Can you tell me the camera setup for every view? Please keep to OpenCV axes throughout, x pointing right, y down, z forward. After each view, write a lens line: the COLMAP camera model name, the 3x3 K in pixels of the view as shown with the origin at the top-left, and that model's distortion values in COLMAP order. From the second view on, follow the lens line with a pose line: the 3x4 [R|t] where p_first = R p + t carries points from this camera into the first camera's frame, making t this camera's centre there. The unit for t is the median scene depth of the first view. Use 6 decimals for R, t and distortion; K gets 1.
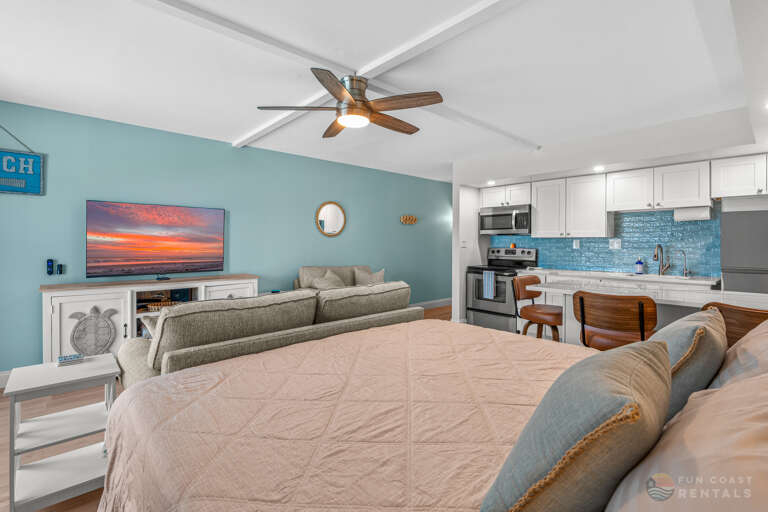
lens RADIAL K [[352.5, 0, 376.9], [0, 352.5, 247.7], [0, 0, 1]] dist [0.002815, -0.000363]
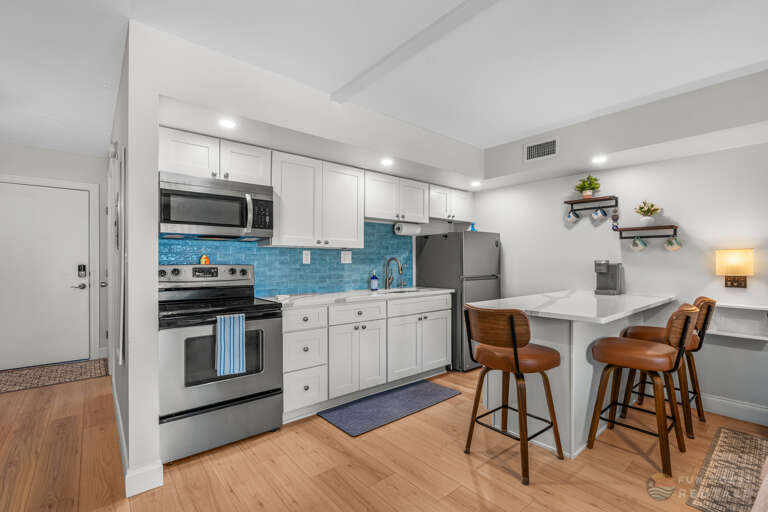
lens RADIAL K [[352.5, 0, 399.8], [0, 352.5, 260.3], [0, 0, 1]] dist [0.002815, -0.000363]
pose [[-0.002869, -0.008600, 0.999959, -0.189759], [0.006489, 0.999942, 0.008618, -0.010532], [-0.999975, 0.006514, -0.002813, 1.076678]]
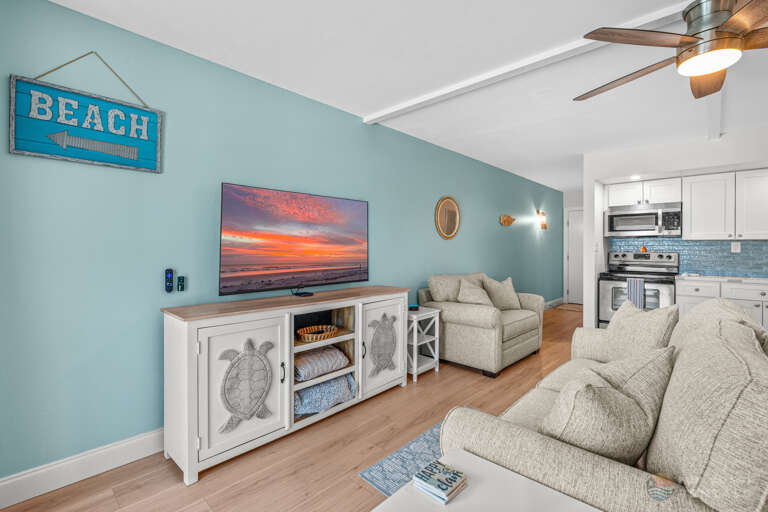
lens RADIAL K [[352.5, 0, 381.3], [0, 352.5, 249.5], [0, 0, 1]] dist [0.002815, -0.000363]
pose [[0.995896, -0.001435, 0.090499, -0.522185], [0.002313, 0.999951, -0.009590, 0.003073], [-0.090481, 0.009760, 0.995850, 0.267065]]
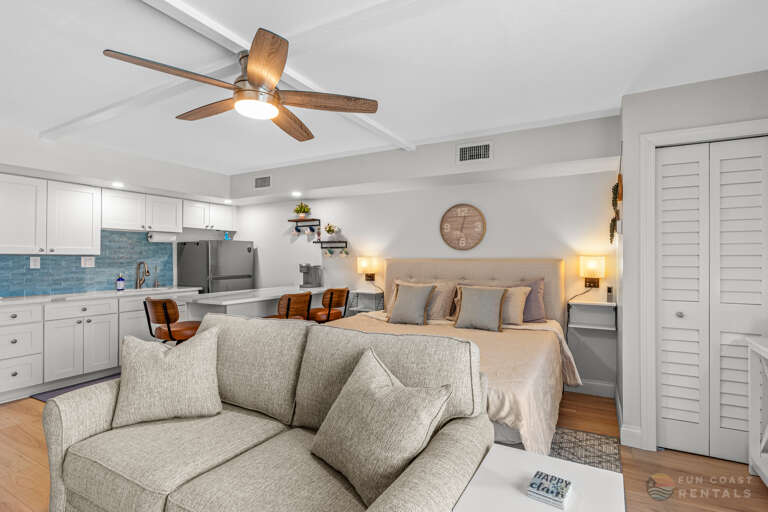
lens RADIAL K [[352.5, 0, 404.2], [0, 352.5, 257.6], [0, 0, 1]] dist [0.002815, -0.000363]
pose [[-0.360718, -0.007514, 0.932645, -0.622323], [0.004799, 0.999939, 0.009912, -0.032198], [-0.932663, 0.008051, -0.360660, 0.680292]]
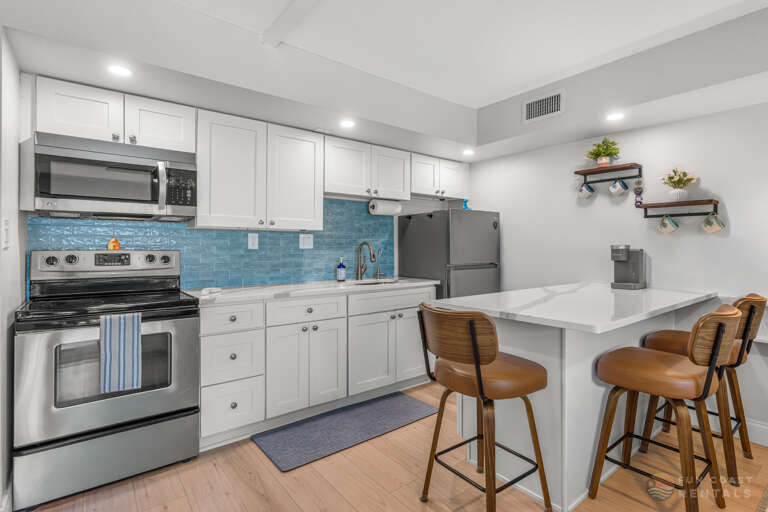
lens RADIAL K [[386.6, 0, 401.3], [0, 386.6, 244.1], [0, 0, 1]] dist [0.006646, -0.008062]
pose [[0.039313, -0.004066, 0.999219, -0.083052], [0.006301, 0.999973, 0.003821, -0.007167], [-0.999207, 0.006146, 0.039338, 0.965936]]
